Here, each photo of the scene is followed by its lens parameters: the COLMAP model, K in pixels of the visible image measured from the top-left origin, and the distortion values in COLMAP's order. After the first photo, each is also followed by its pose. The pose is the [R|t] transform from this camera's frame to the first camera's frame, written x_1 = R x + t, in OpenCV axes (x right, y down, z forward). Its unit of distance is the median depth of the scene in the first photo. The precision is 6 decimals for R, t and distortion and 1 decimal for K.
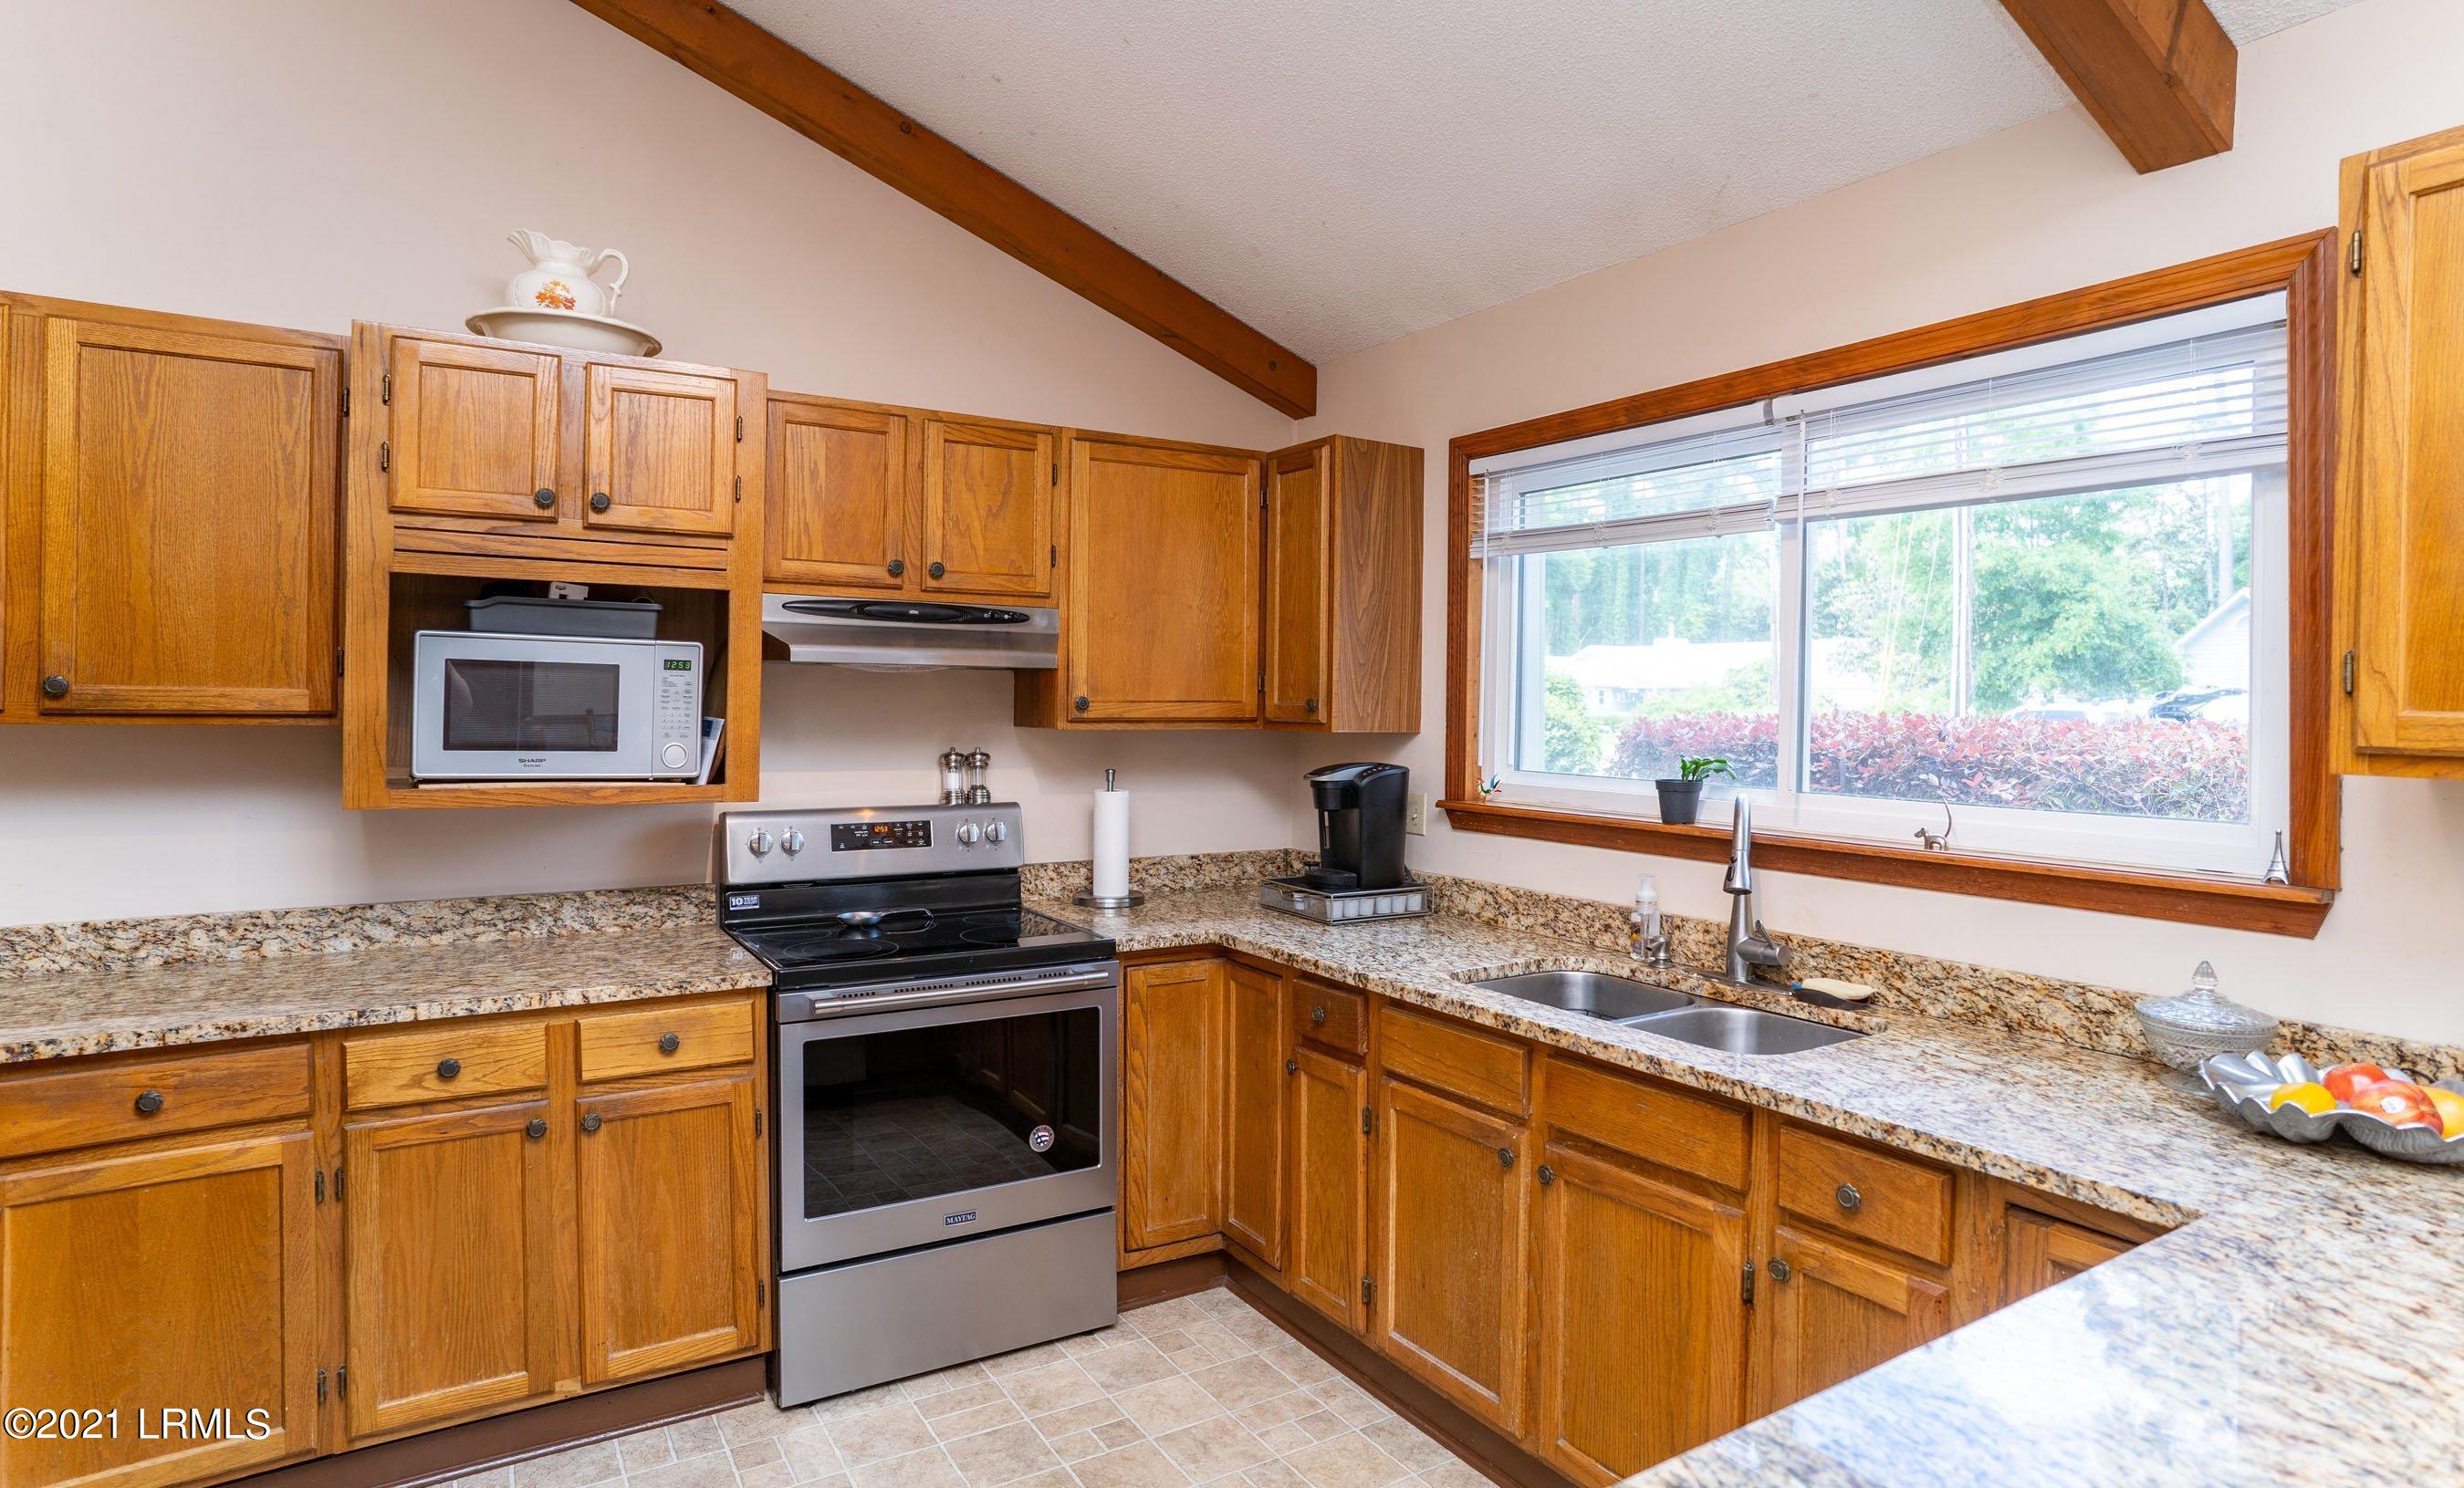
lens RADIAL K [[1318.1, 0, 1227.3], [0, 1318.1, 708.0], [0, 0, 1]] dist [-0.077159, 0.045439]
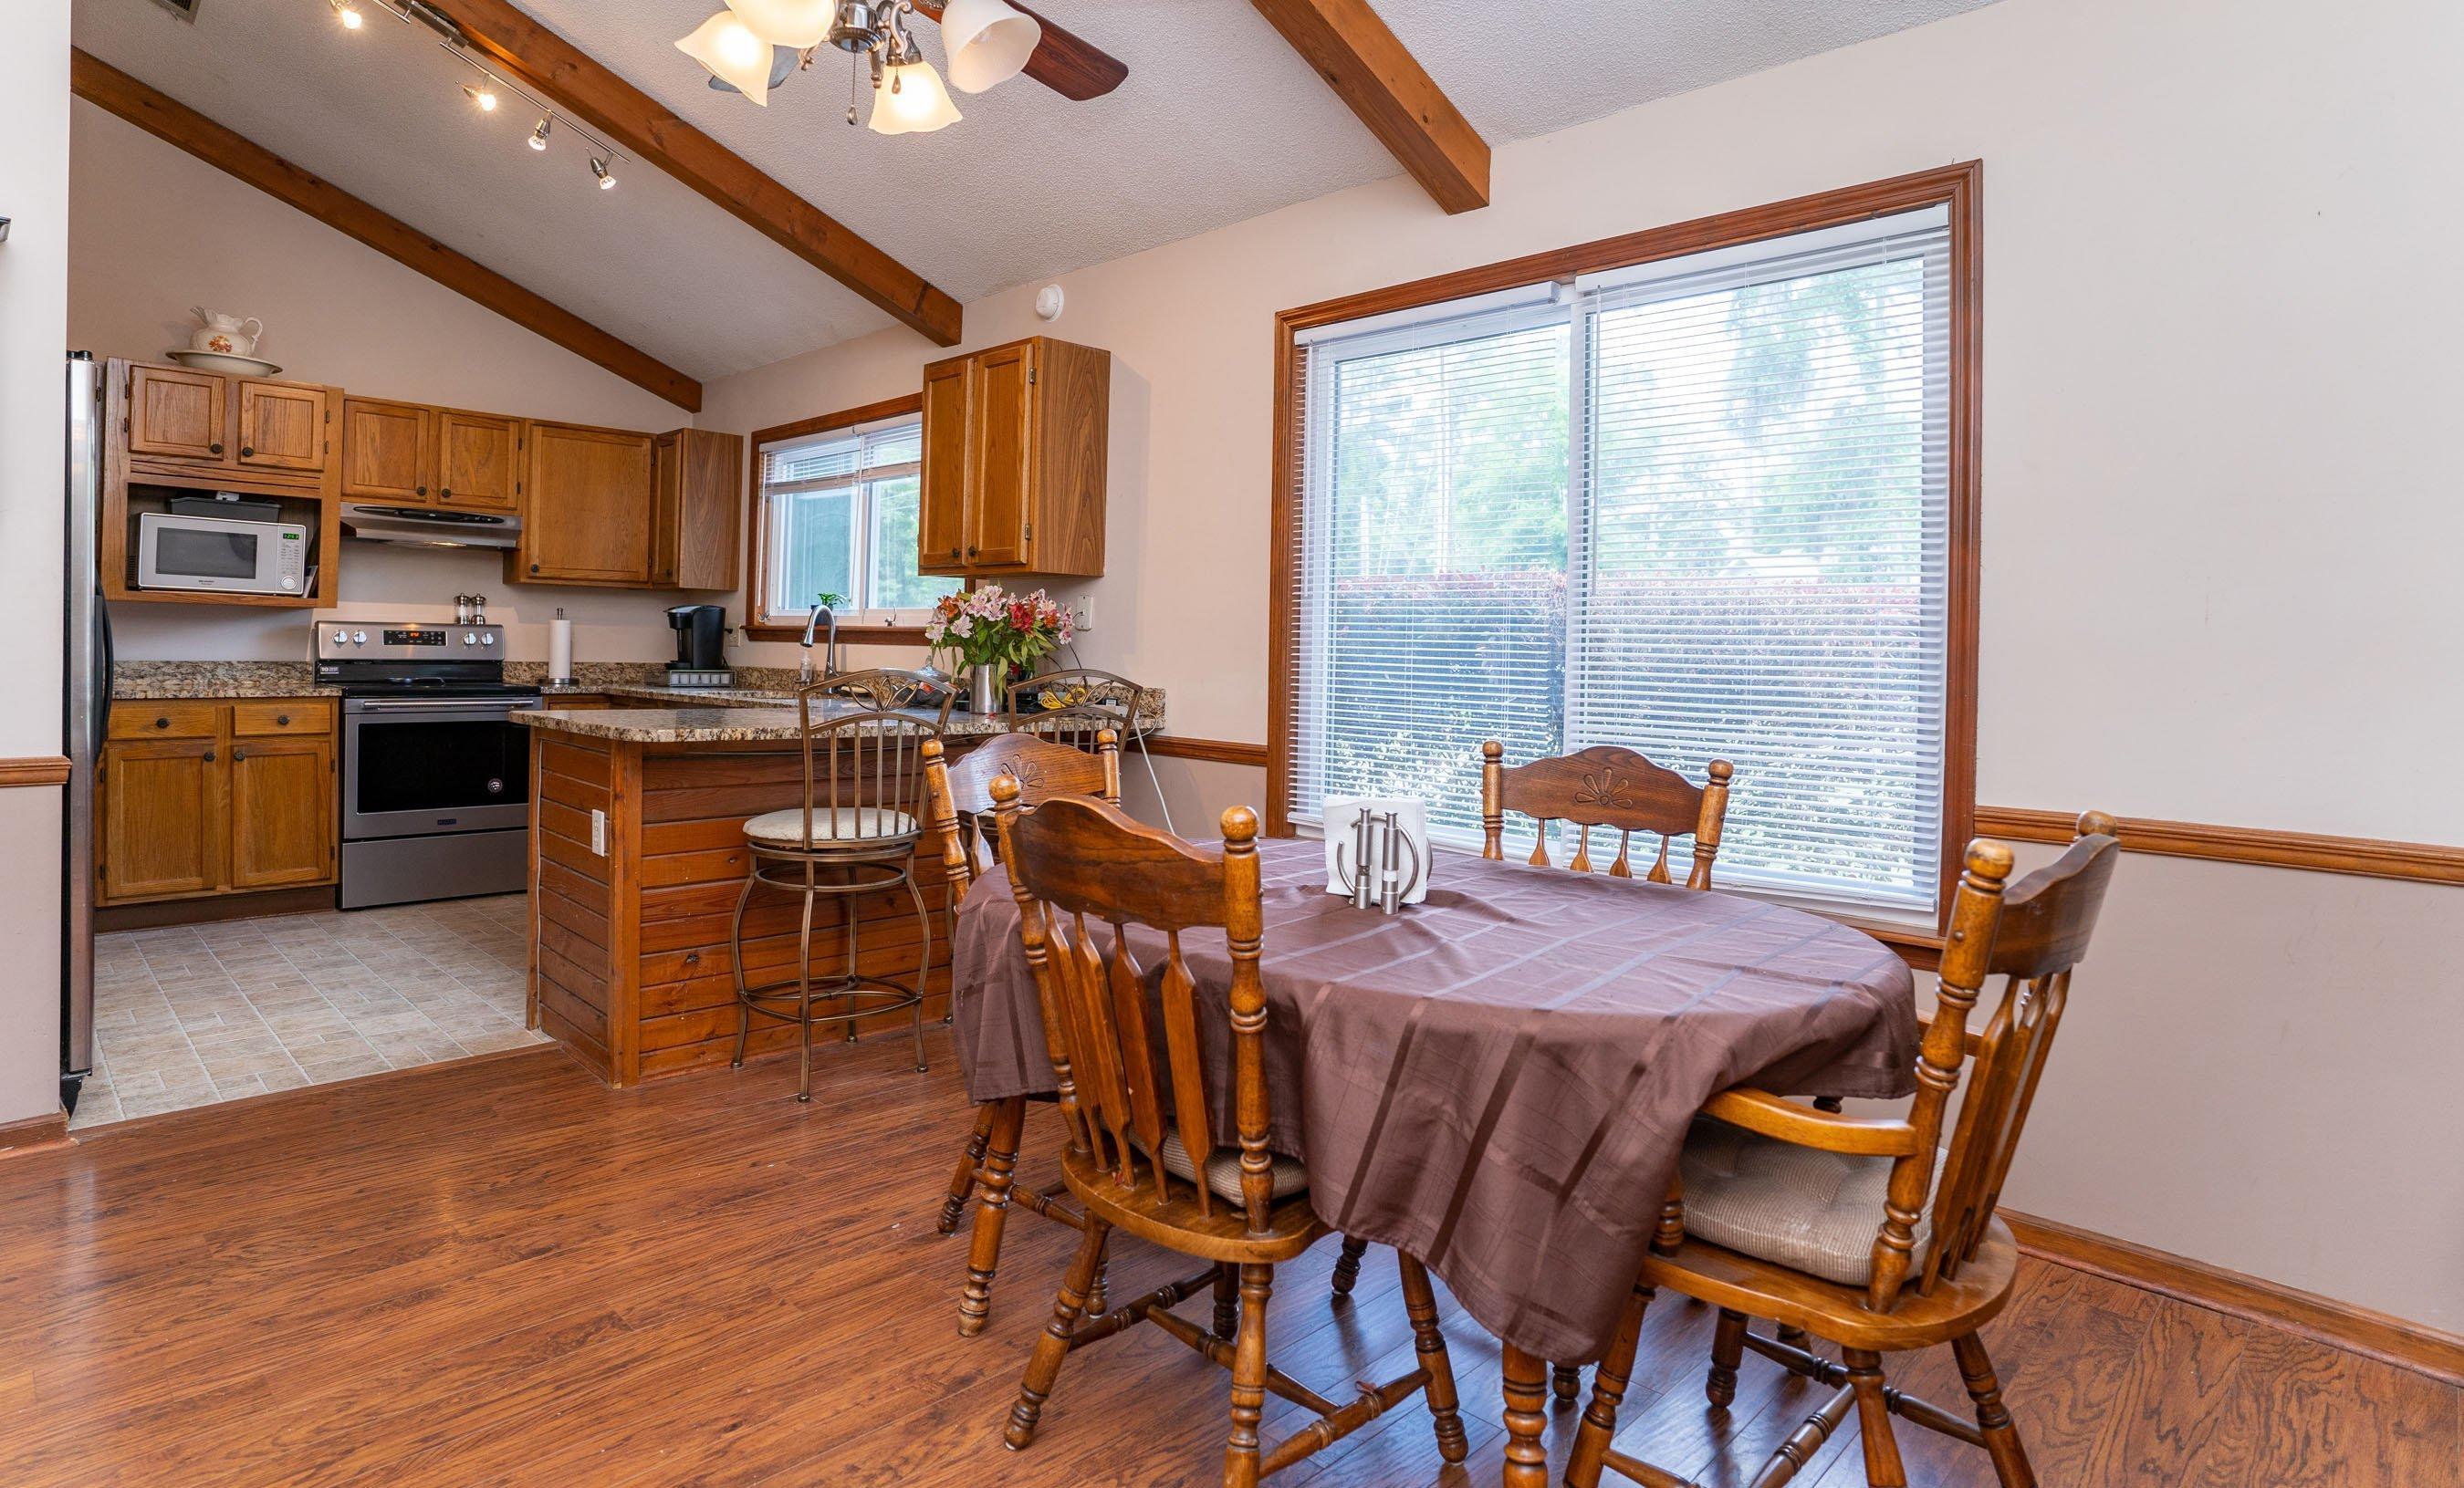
lens RADIAL K [[1307.6, 0, 1227.0], [0, 1307.6, 655.8], [0, 0, 1]] dist [-0.077070, 0.041746]
pose [[0.971222, 0.009440, 0.237990, 0.493225], [-0.010149, 0.999947, 0.001755, 0.129413], [-0.237961, -0.004120, 0.971266, -1.190103]]
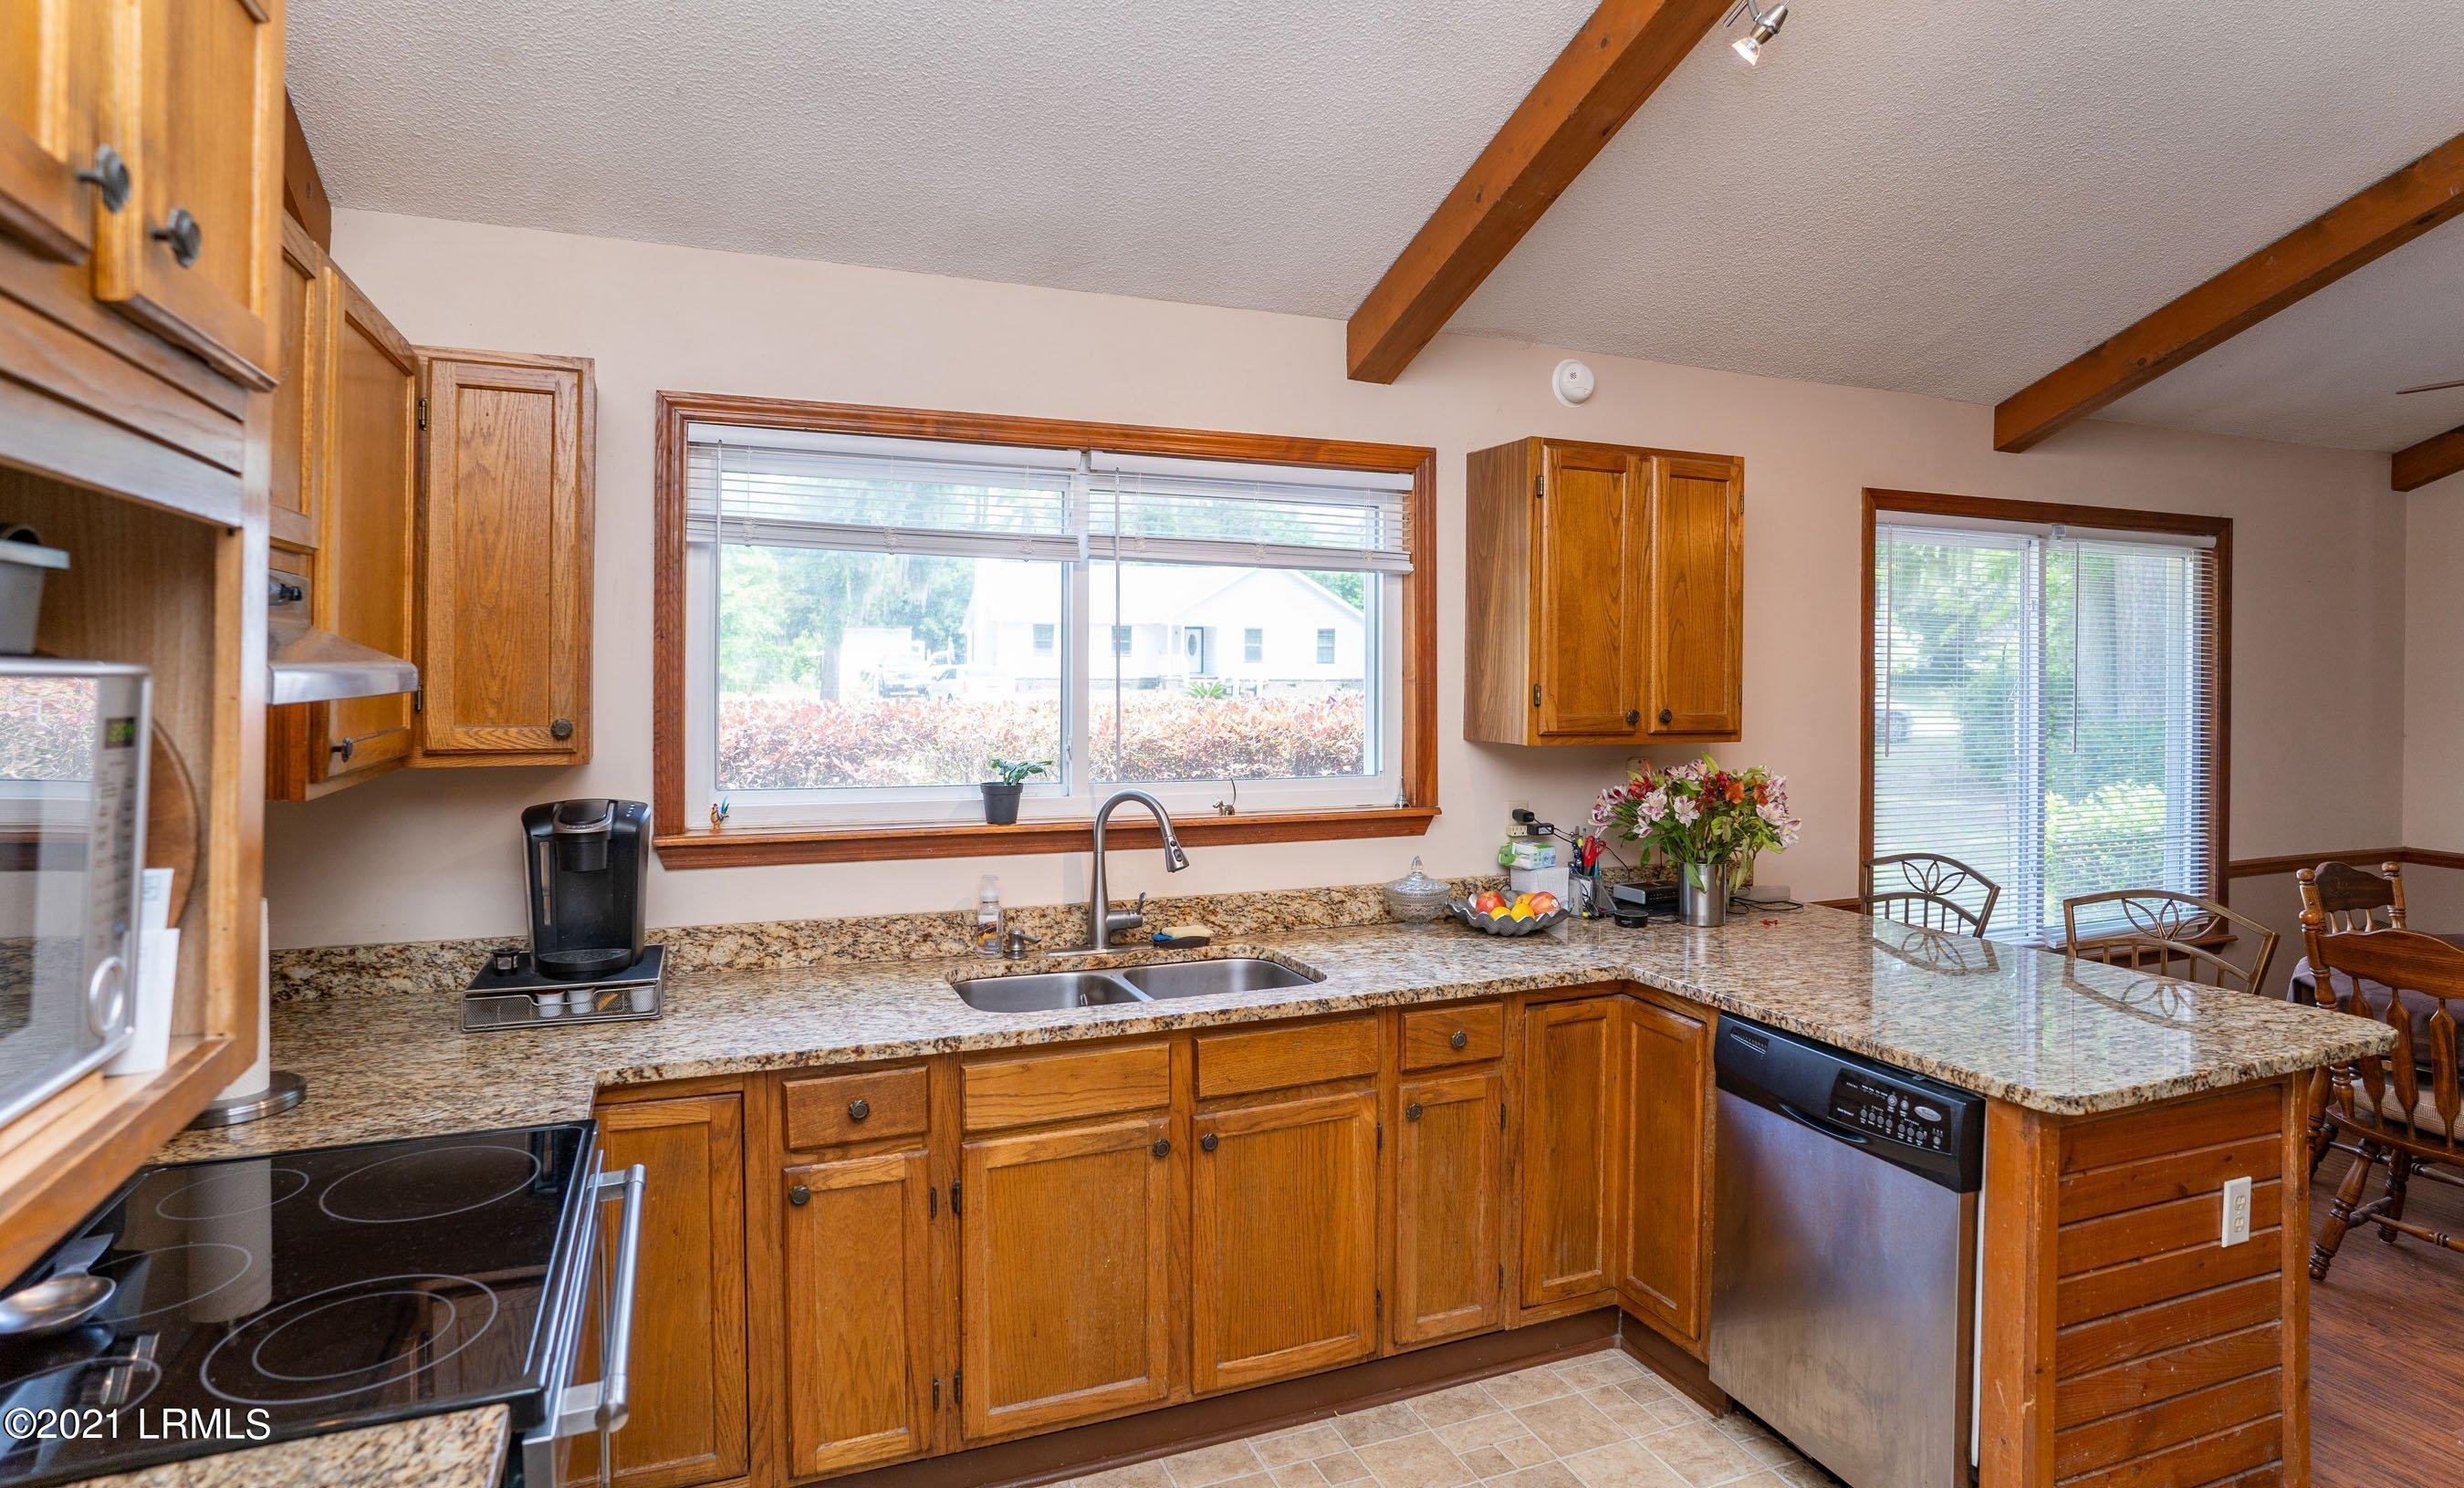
lens RADIAL K [[1307.6, 0, 1227.0], [0, 1307.6, 655.8], [0, 0, 1]] dist [-0.077070, 0.041746]
pose [[0.164286, 0.000622, 0.986413, -0.702099], [0.000544, 1.000000, -0.000721, -0.049975], [-0.986413, 0.000655, 0.164286, 0.657838]]
